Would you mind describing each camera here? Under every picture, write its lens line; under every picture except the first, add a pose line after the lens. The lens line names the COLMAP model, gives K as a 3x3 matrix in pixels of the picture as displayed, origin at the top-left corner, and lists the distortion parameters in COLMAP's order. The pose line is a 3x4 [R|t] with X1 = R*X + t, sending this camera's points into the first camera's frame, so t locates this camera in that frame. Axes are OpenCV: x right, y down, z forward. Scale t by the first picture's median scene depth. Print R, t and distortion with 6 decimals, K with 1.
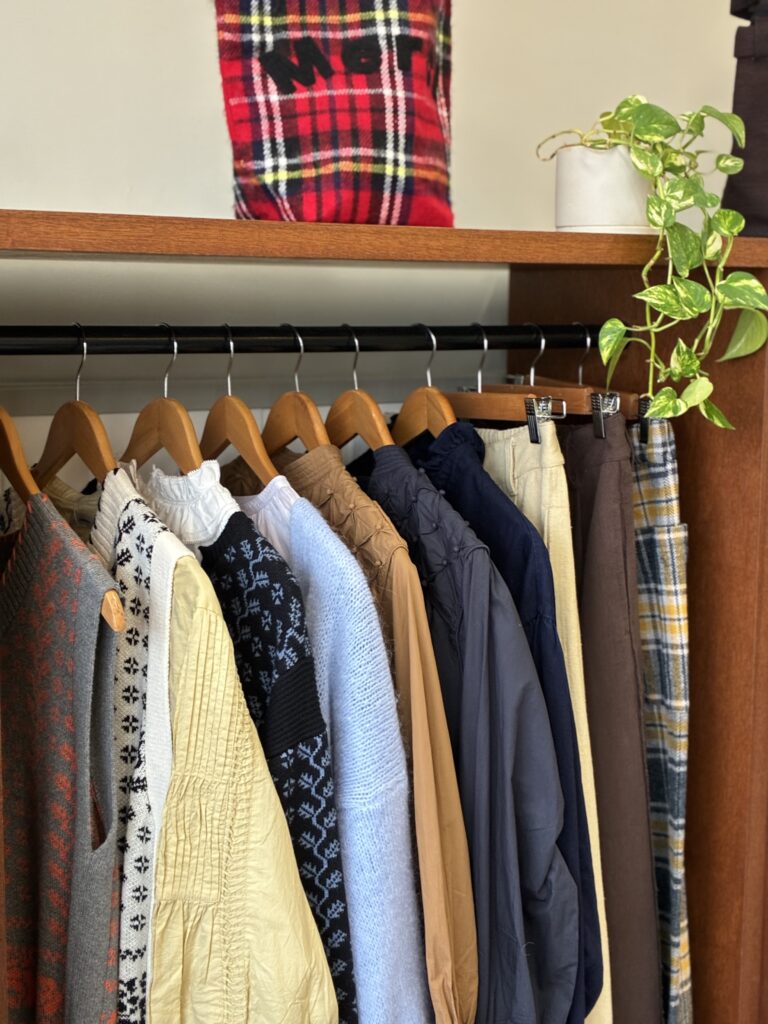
lens RADIAL K [[1484.8, 0, 386.3], [0, 1484.8, 510.9], [0, 0, 1]] dist [0.078618, 0.000000]
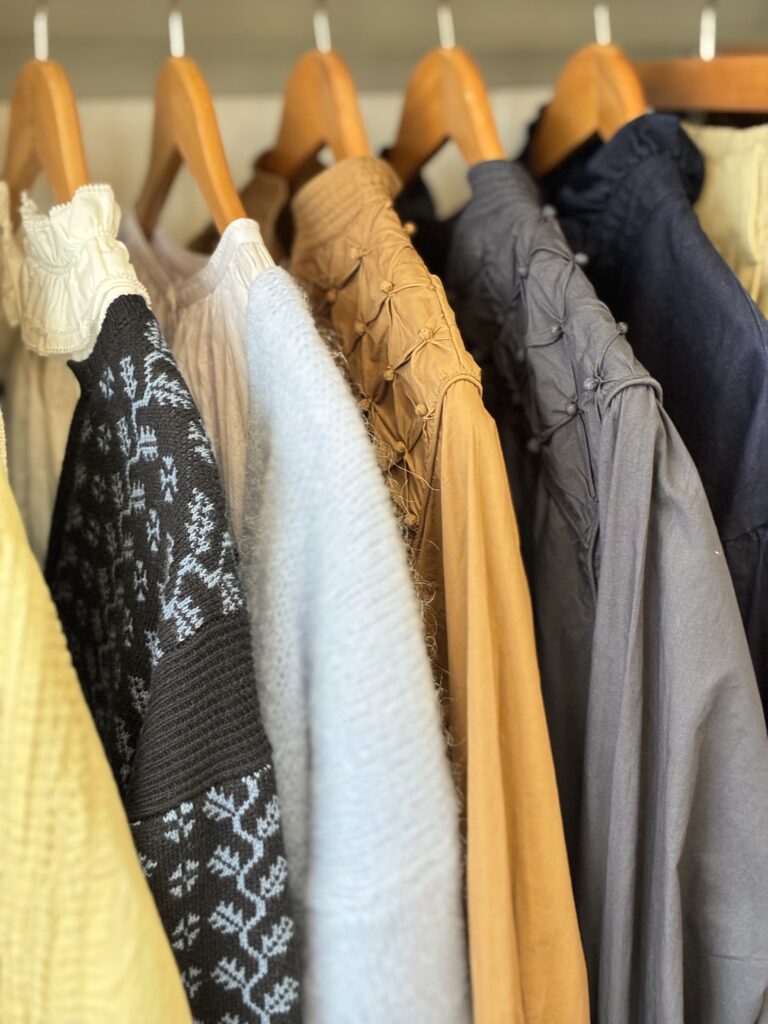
lens RADIAL K [[1484.8, 0, 379.6], [0, 1484.8, 509.1], [0, 0, 1]] dist [0.078618, 0.000000]
pose [[0.973168, 0.059474, -0.222278, 0.093861], [-0.019332, 0.983736, 0.178577, -0.019337], [0.229283, -0.169488, 0.958490, 0.550709]]
